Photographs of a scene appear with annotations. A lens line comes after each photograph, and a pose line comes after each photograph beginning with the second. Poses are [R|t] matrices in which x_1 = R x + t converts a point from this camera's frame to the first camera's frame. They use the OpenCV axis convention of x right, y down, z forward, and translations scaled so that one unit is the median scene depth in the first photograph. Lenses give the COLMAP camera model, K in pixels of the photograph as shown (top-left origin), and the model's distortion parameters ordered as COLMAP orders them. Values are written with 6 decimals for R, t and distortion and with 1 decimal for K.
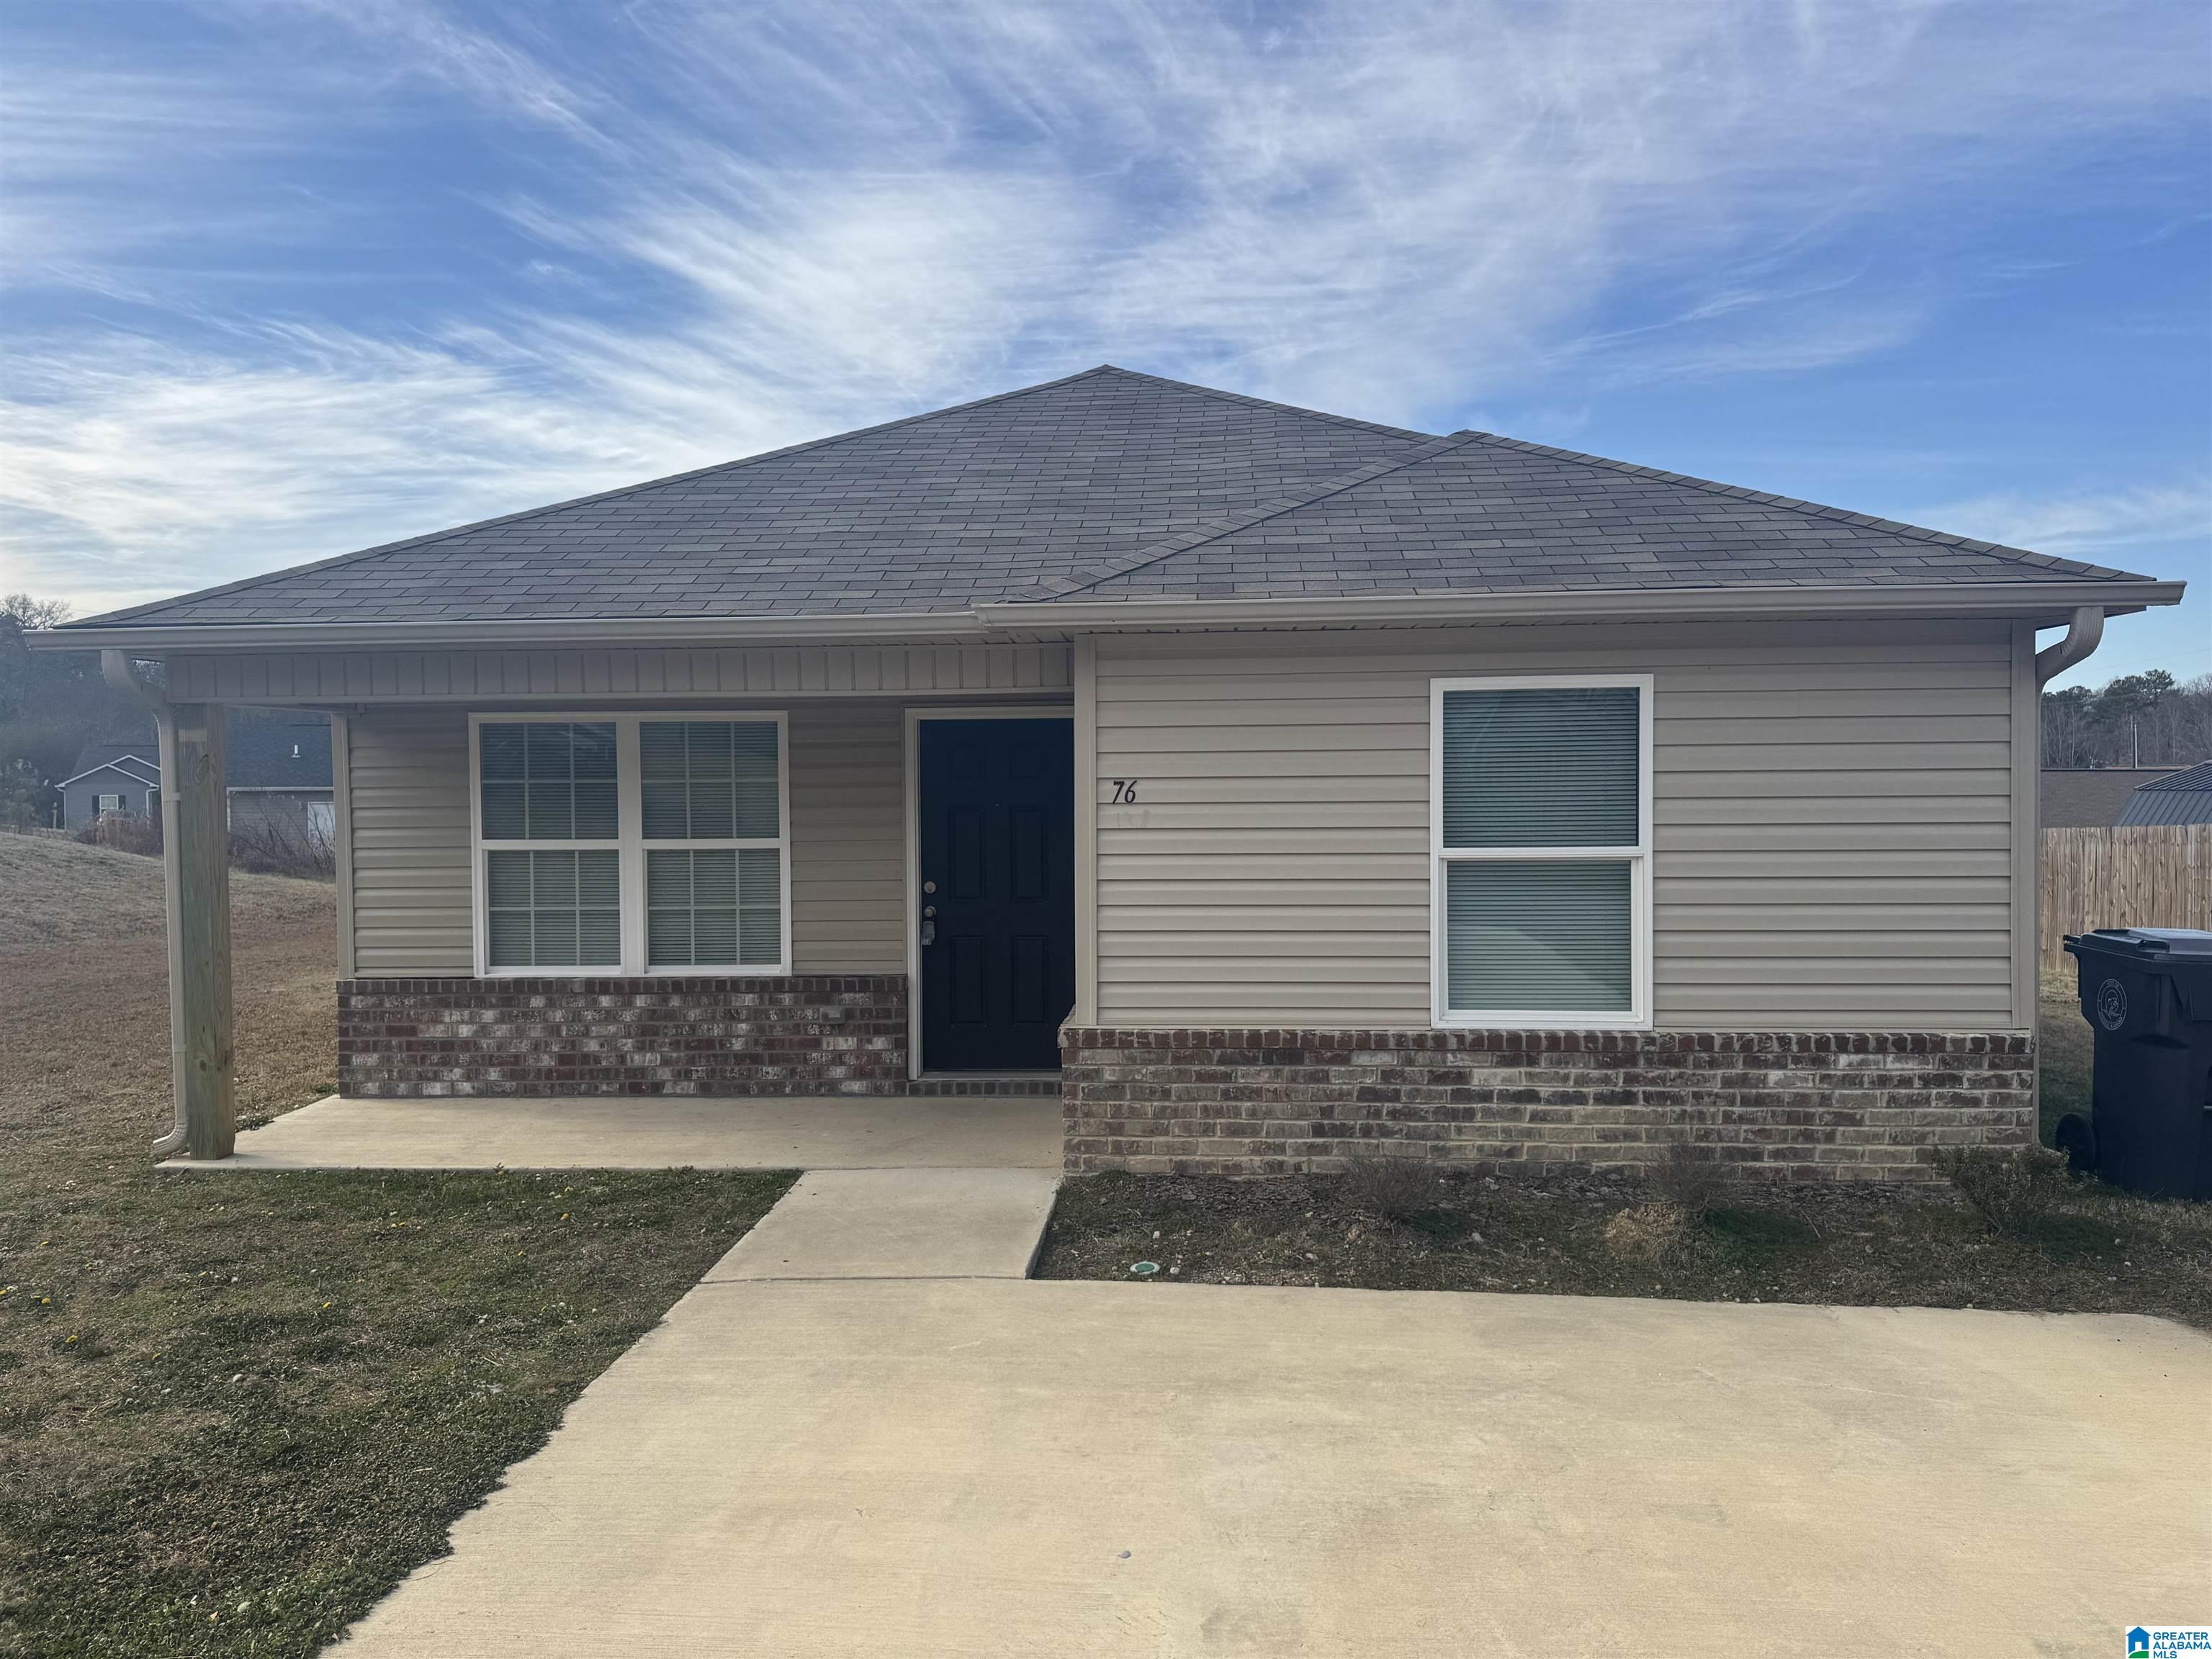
lens RADIAL K [[1585.4, 0, 1053.0], [0, 1585.4, 822.1], [0, 0, 1]] dist [0.157229, -0.280644]
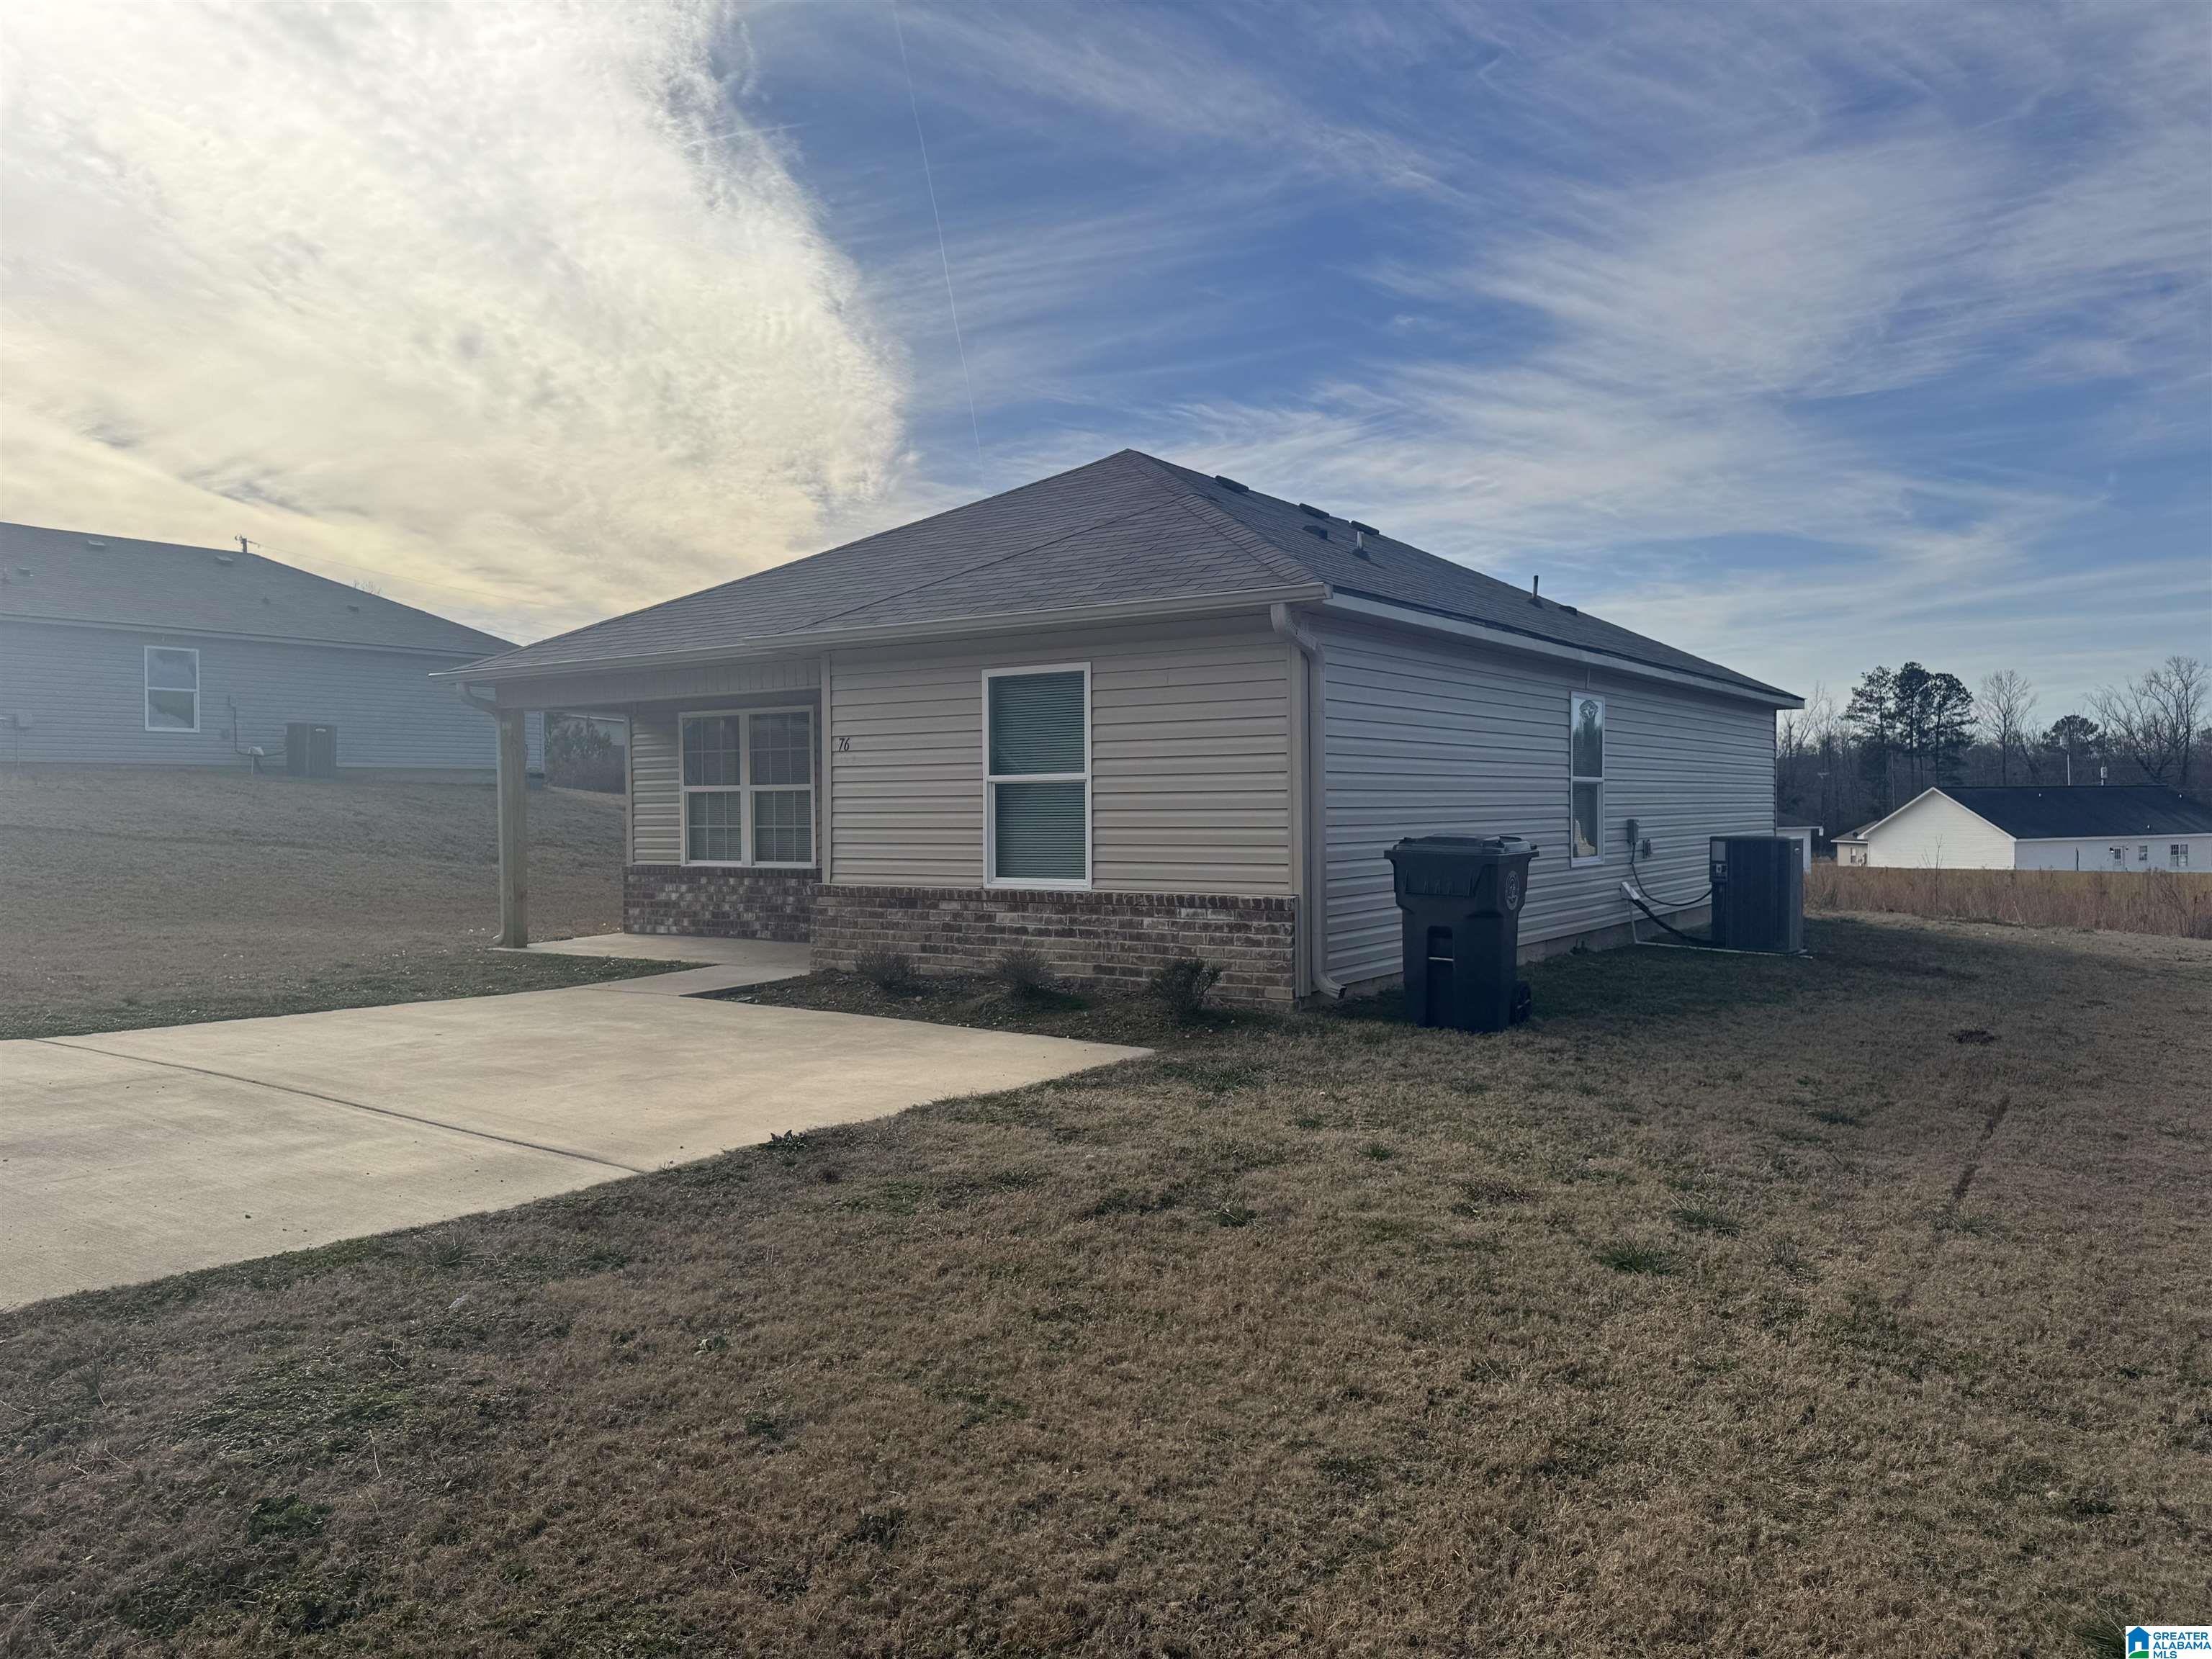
lens RADIAL K [[1551.1, 0, 1031.3], [0, 1551.1, 702.0], [0, 0, 1]] dist [0.035040, -0.039792]
pose [[0.853345, -0.033593, -0.520263, 0.988092], [-0.010534, 0.996607, -0.081628, 0.062743], [0.521240, 0.075137, 0.850096, -0.280846]]
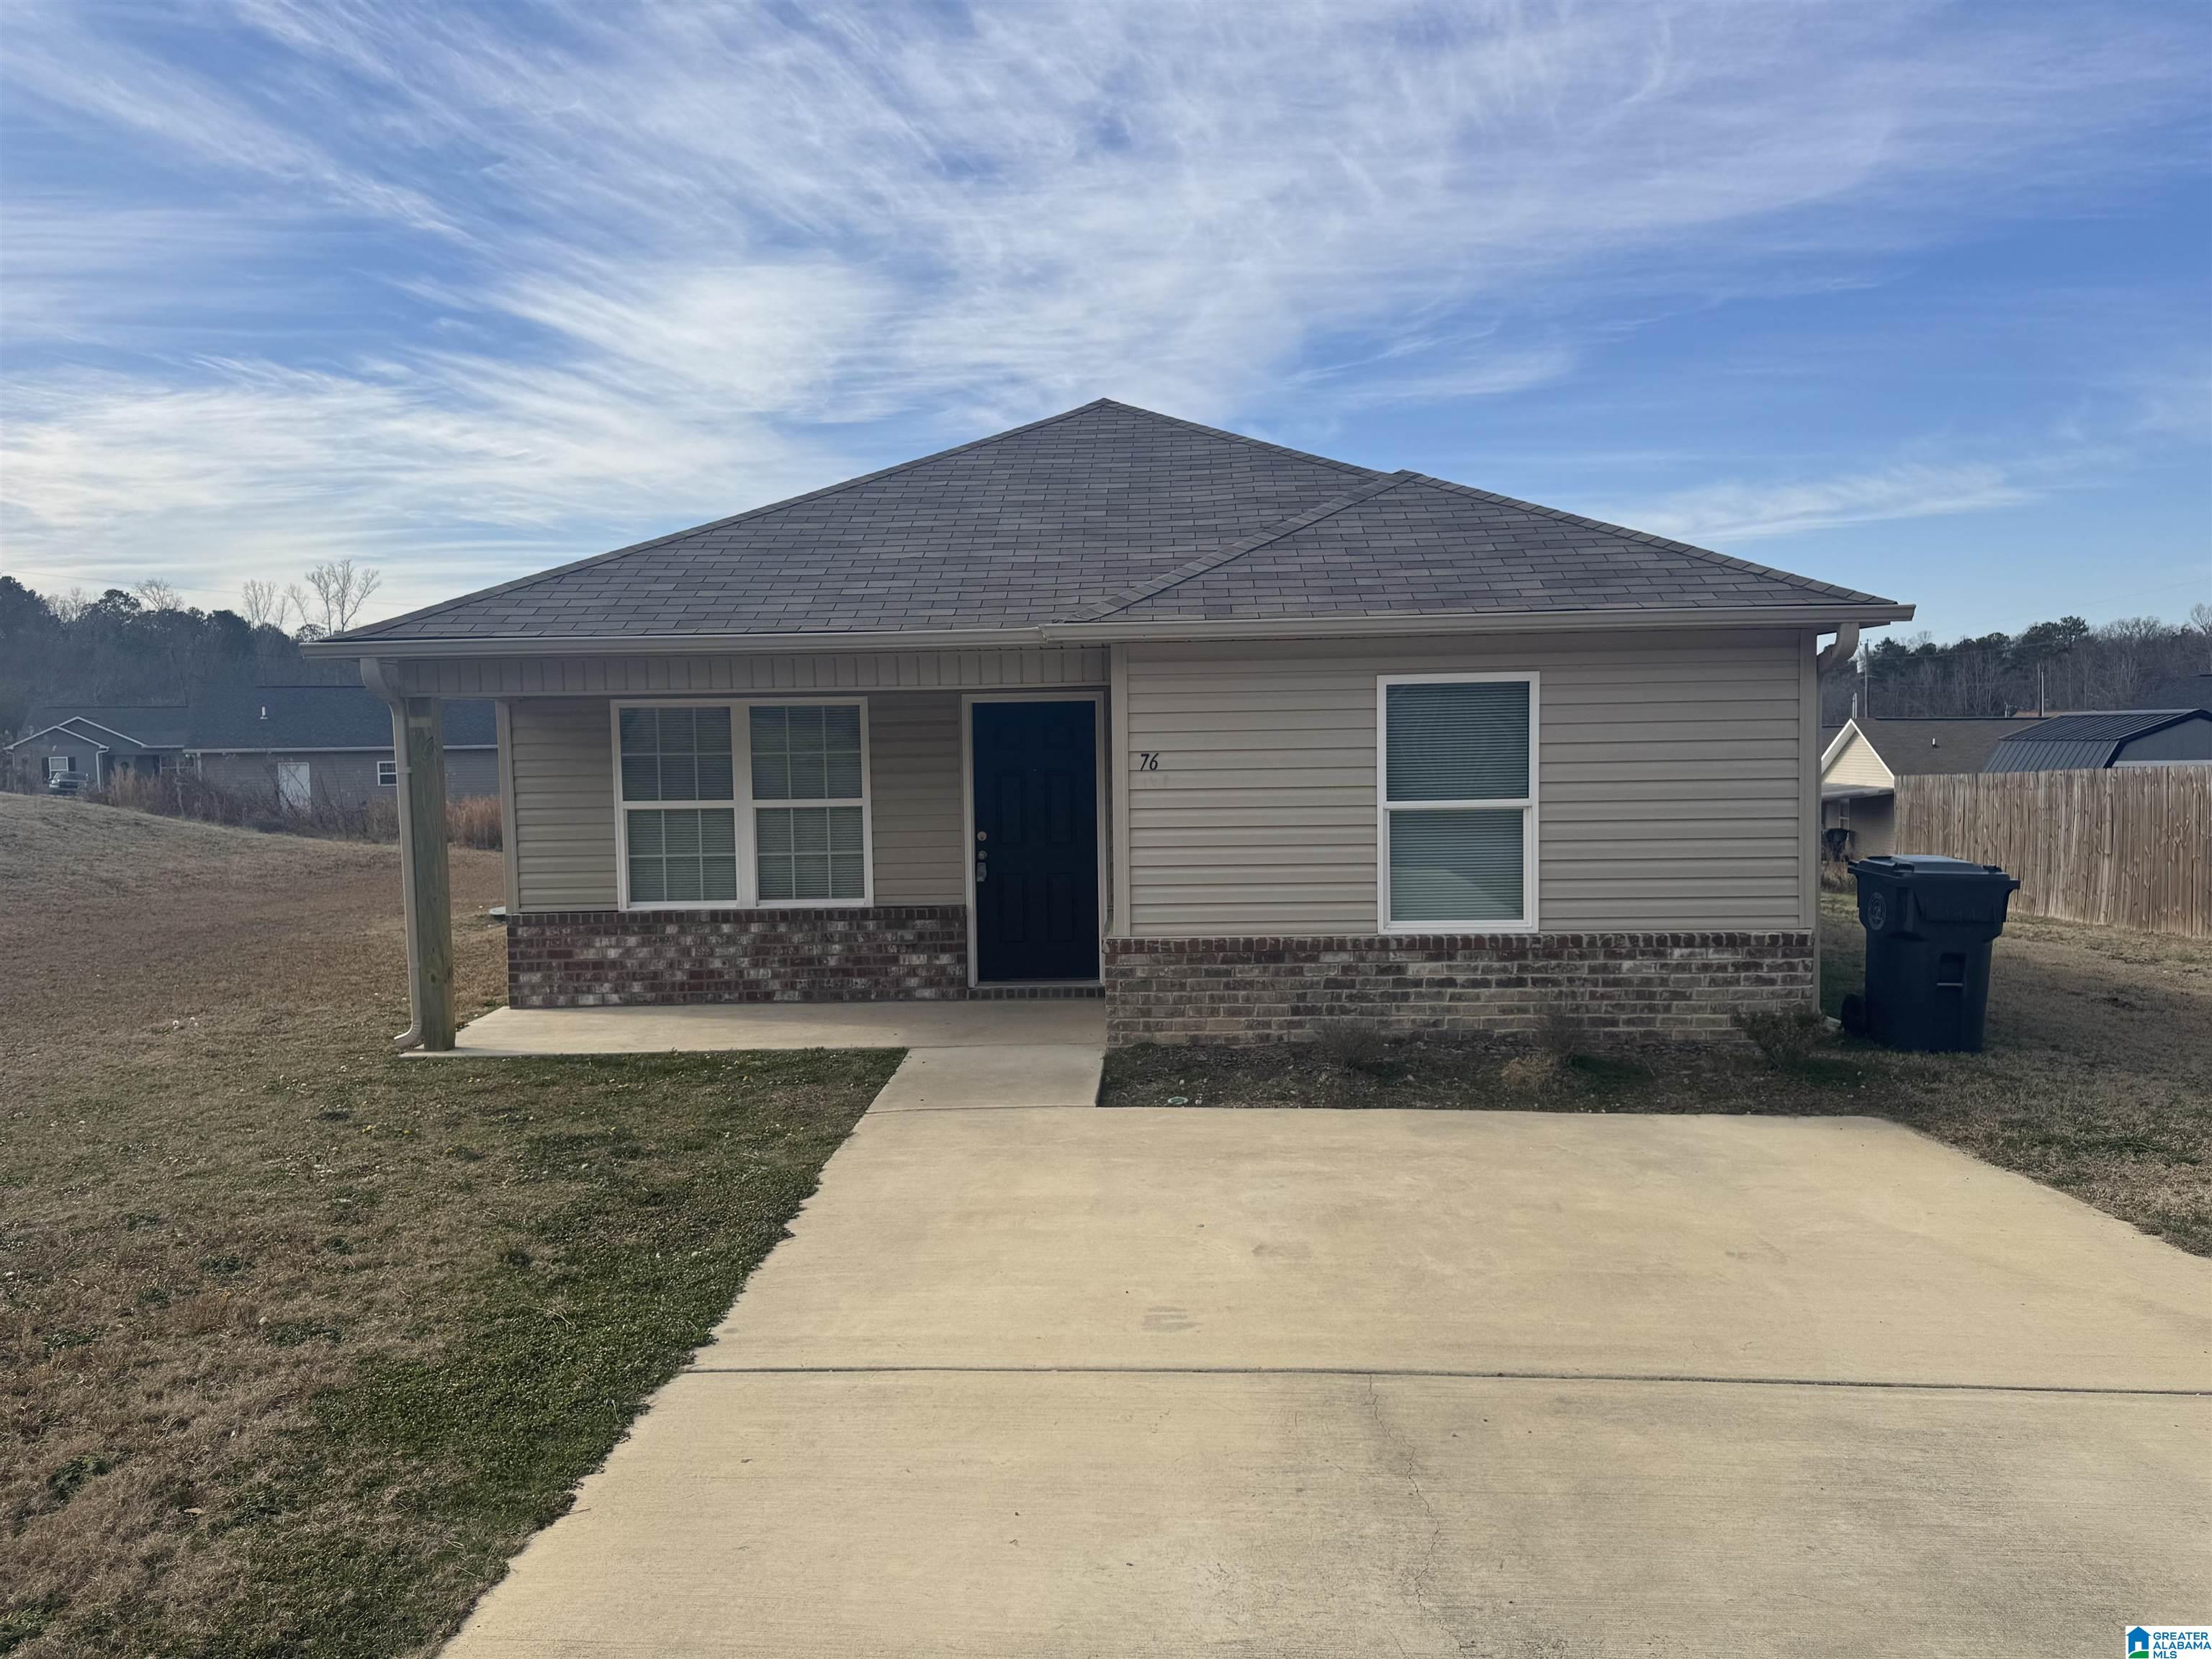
lens RADIAL K [[1585.4, 0, 1053.0], [0, 1585.4, 822.1], [0, 0, 1]] dist [0.157229, -0.280644]
pose [[0.999312, -0.010253, 0.035650, -0.077258], [0.009187, 0.999510, 0.029925, -0.008260], [-0.035939, -0.029577, 0.998916, -0.303239]]
